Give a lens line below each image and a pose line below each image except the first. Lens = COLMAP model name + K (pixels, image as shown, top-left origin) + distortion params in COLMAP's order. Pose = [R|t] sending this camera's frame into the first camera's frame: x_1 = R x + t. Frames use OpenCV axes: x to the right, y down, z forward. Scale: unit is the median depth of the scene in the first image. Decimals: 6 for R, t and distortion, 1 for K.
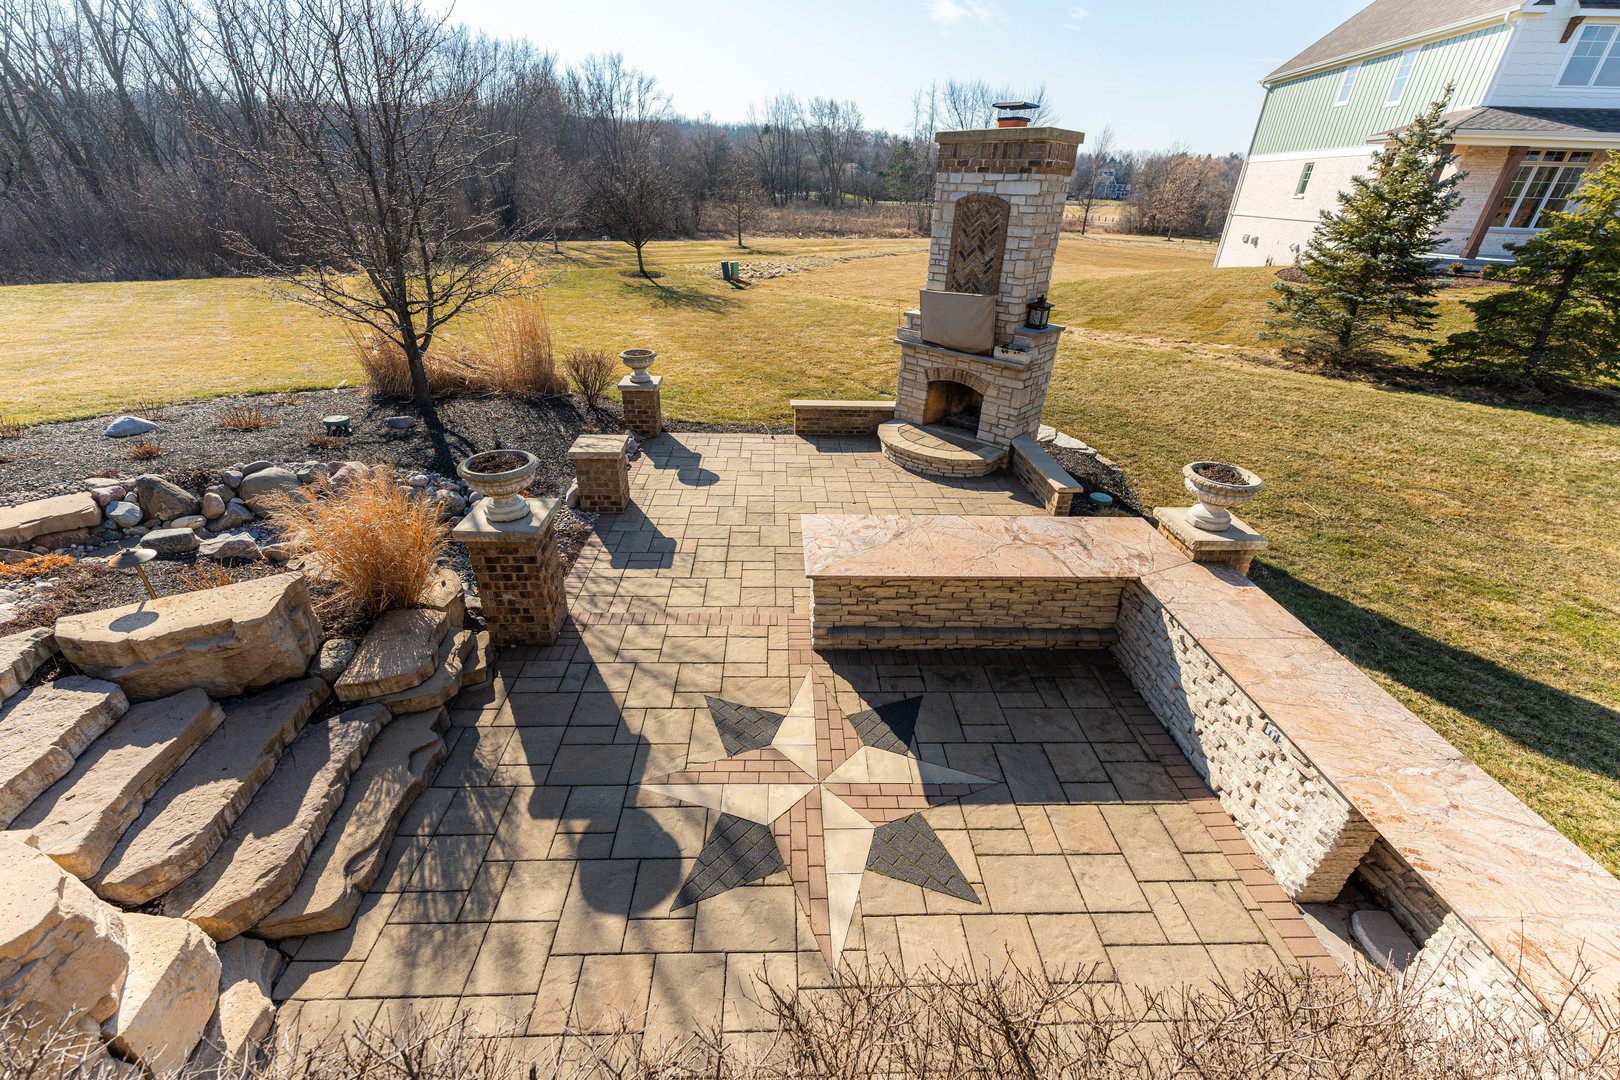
lens RADIAL K [[672.4, 0, 807.2], [0, 672.4, 528.8], [0, 0, 1]] dist [0.007507, -0.001169]
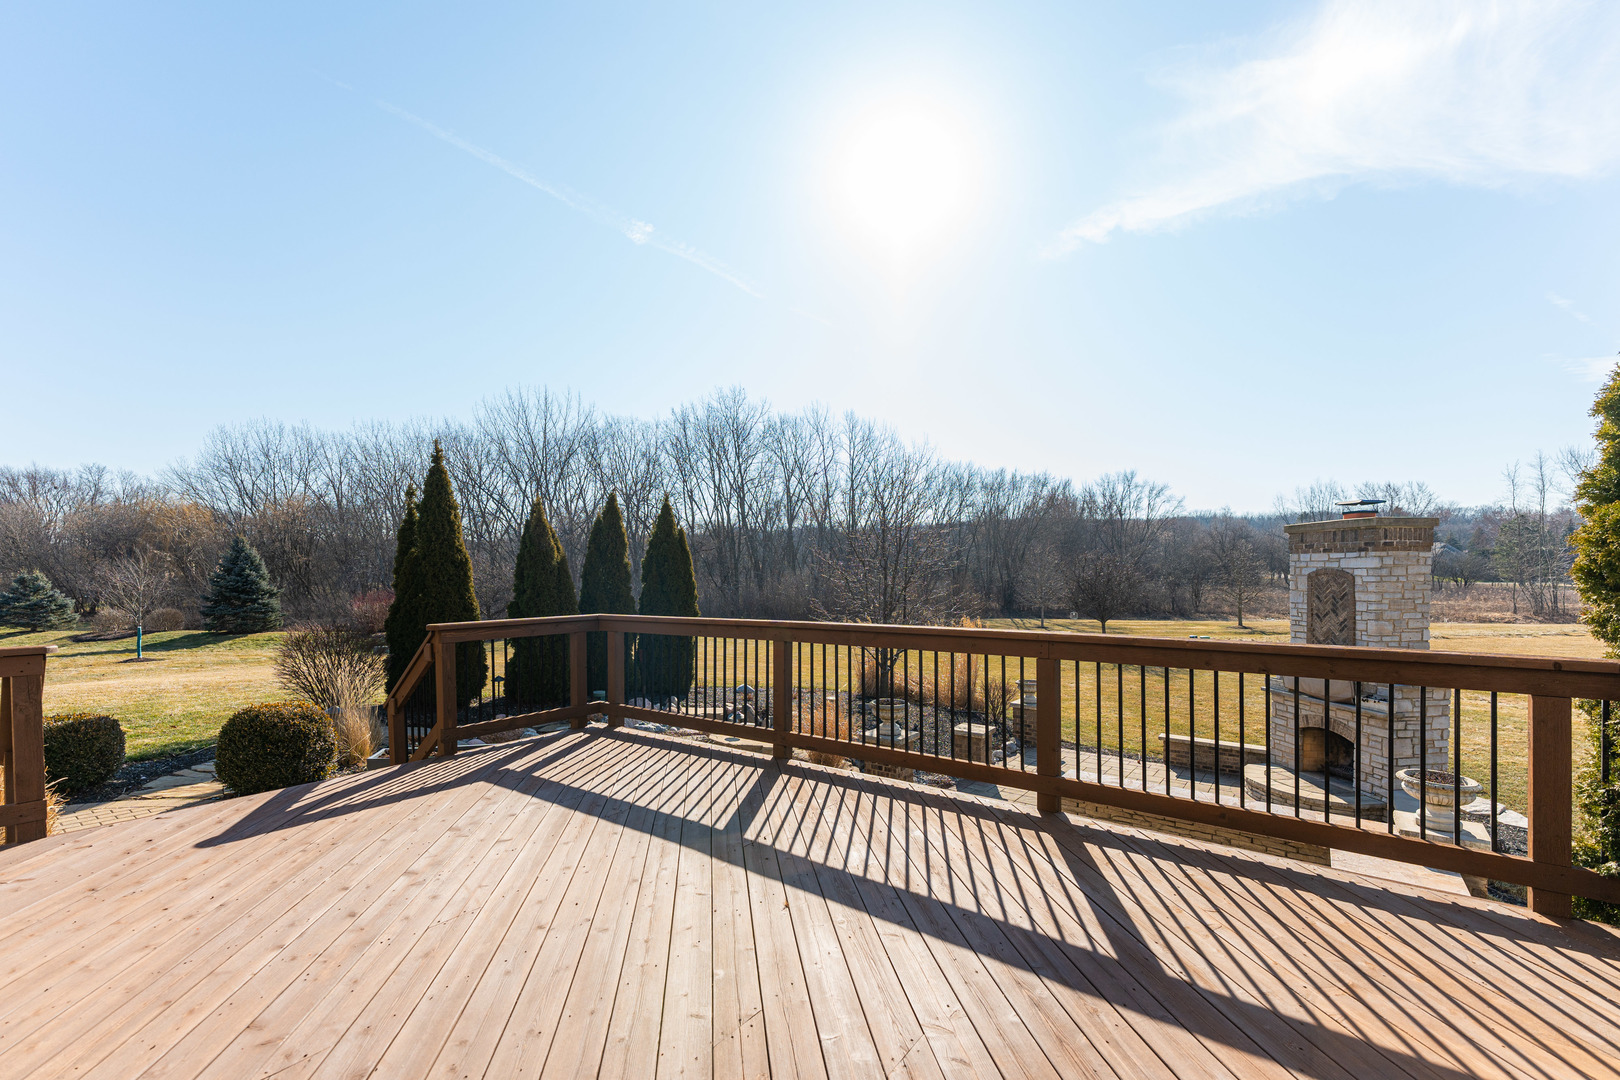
lens RADIAL K [[672.4, 0, 795.5], [0, 672.4, 584.6], [0, 0, 1]] dist [0.007507, -0.001169]
pose [[0.758137, -0.017564, -0.651858, 0.306251], [-0.272991, 0.899276, -0.341729, 0.172277], [0.592203, 0.437029, 0.676980, -0.311915]]
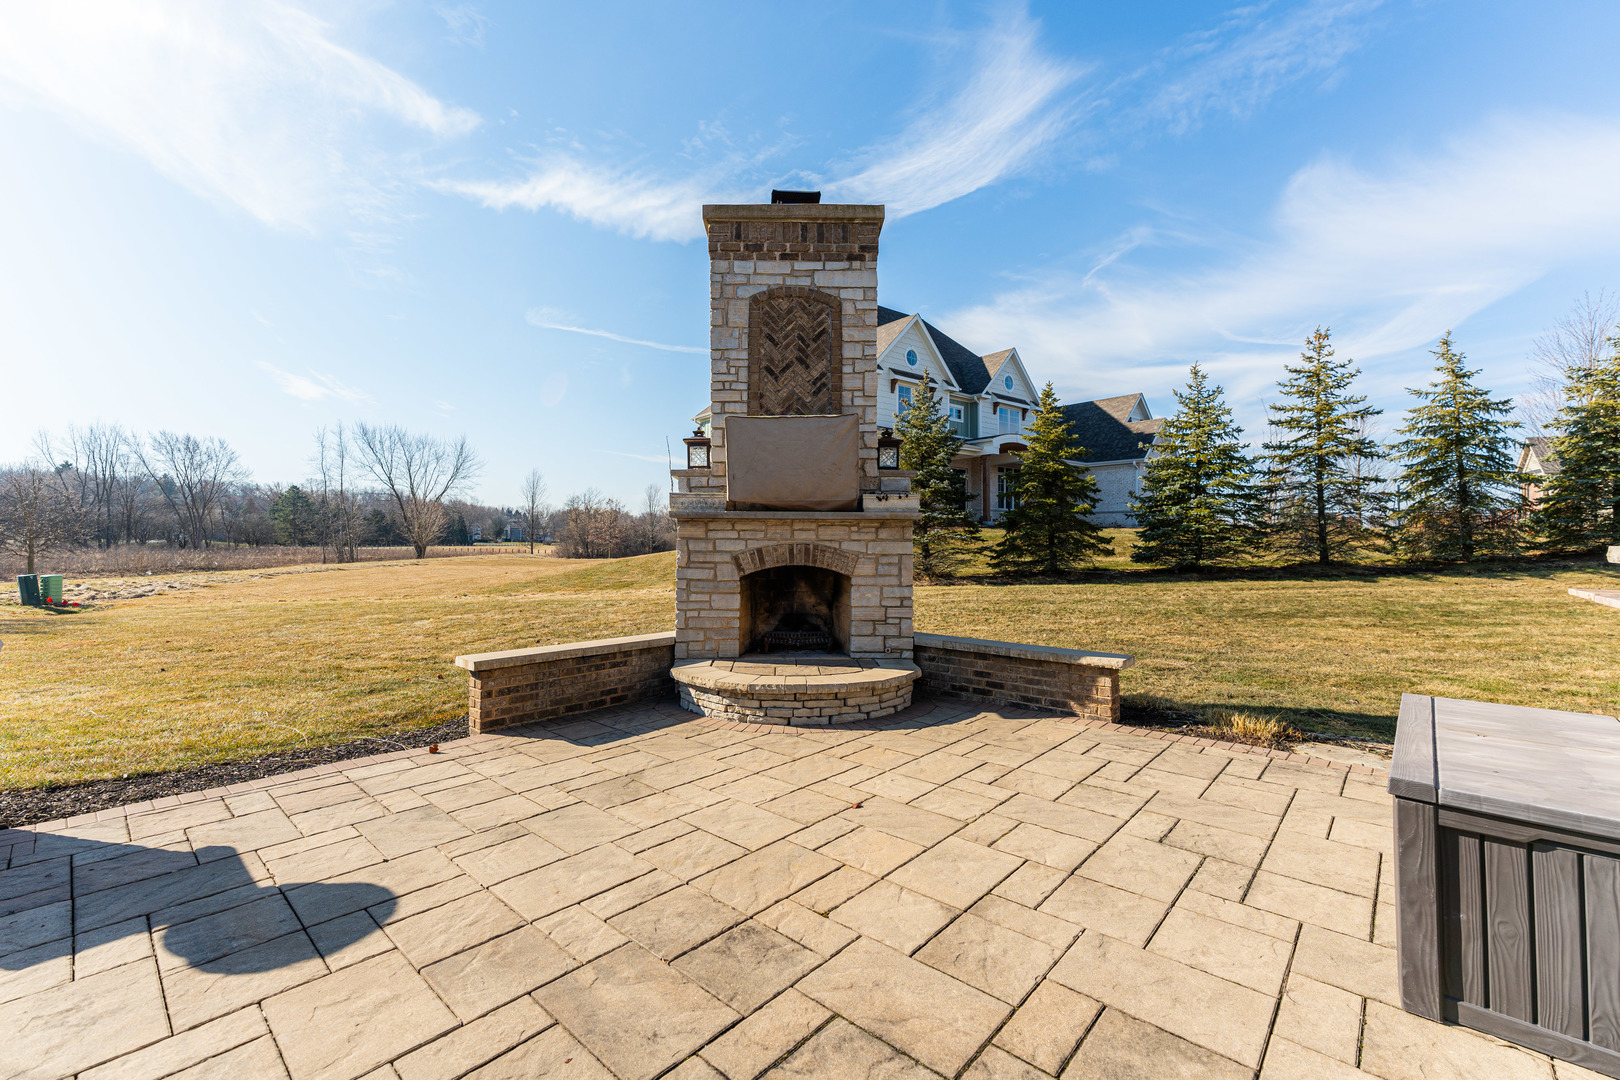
lens RADIAL K [[672.4, 0, 802.8], [0, 672.4, 527.0], [0, 0, 1]] dist [0.007507, -0.001169]
pose [[0.710126, -0.010009, 0.704004, -0.201428], [0.334320, 0.884779, -0.324647, -0.058598], [-0.619639, 0.465903, 0.631651, 0.648060]]
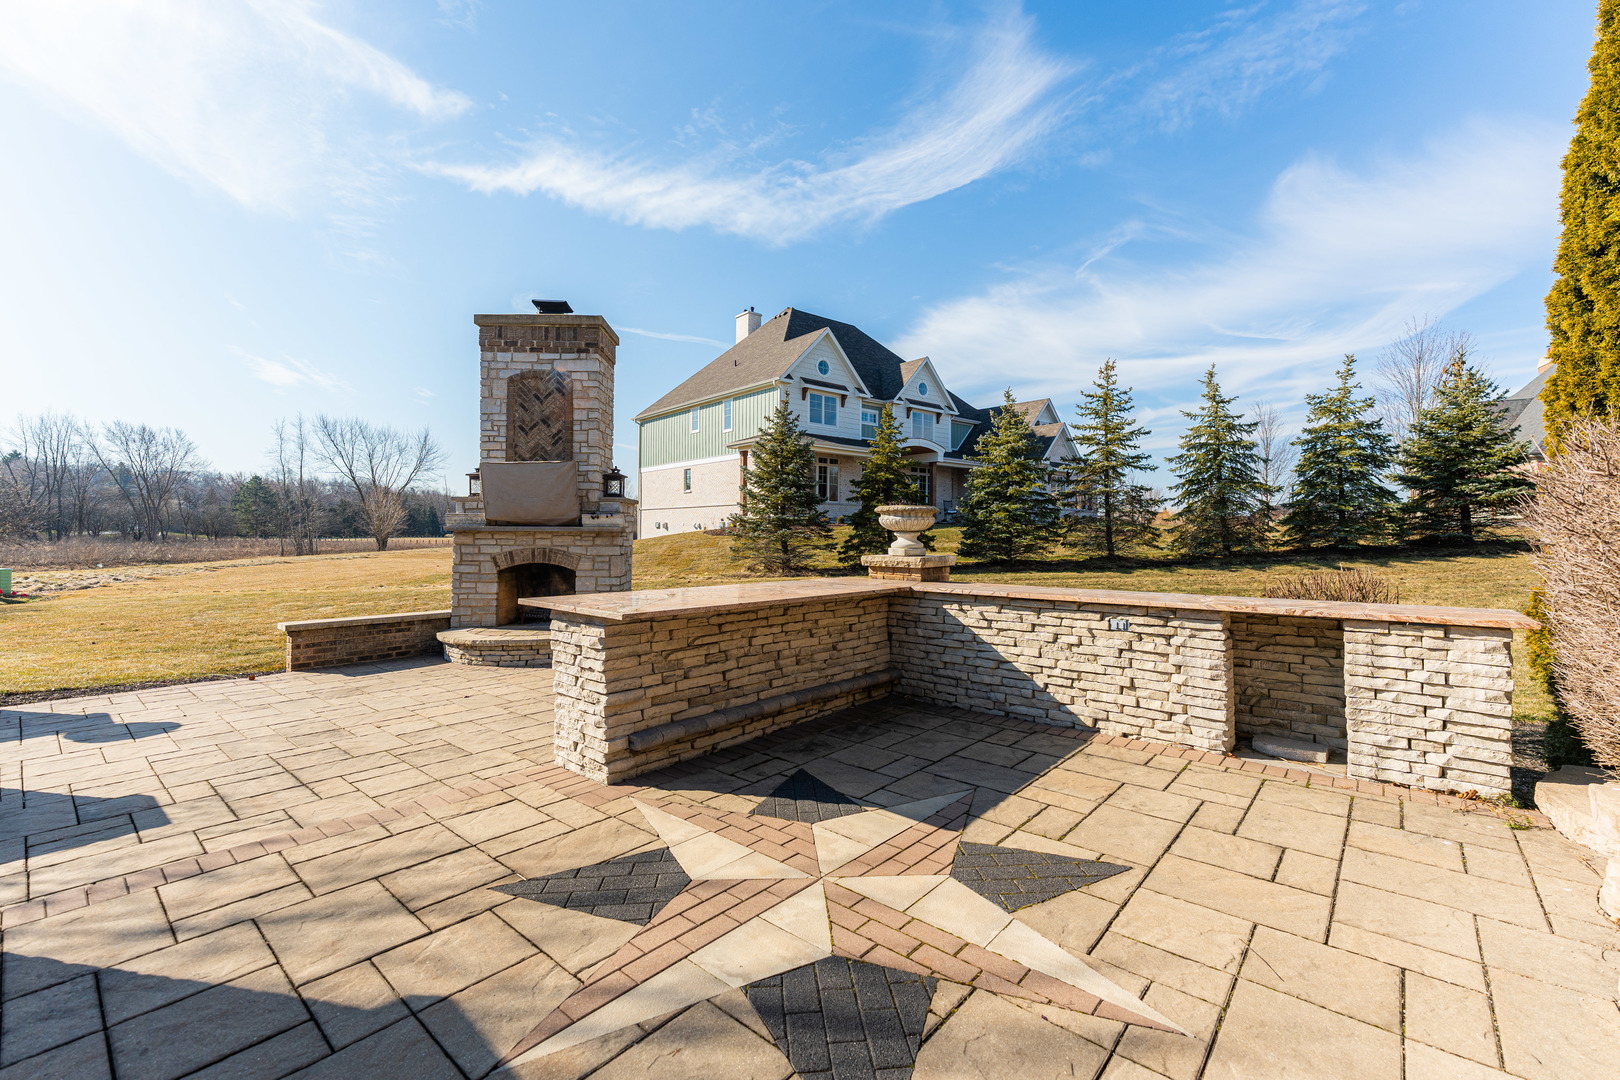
lens RADIAL K [[672.4, 0, 810.2], [0, 672.4, 520.7], [0, 0, 1]] dist [0.007507, -0.001169]
pose [[0.683187, -0.011877, 0.730147, -0.179661], [0.345006, 0.886489, -0.308397, 0.128648], [-0.643604, 0.462598, 0.609735, 0.237267]]
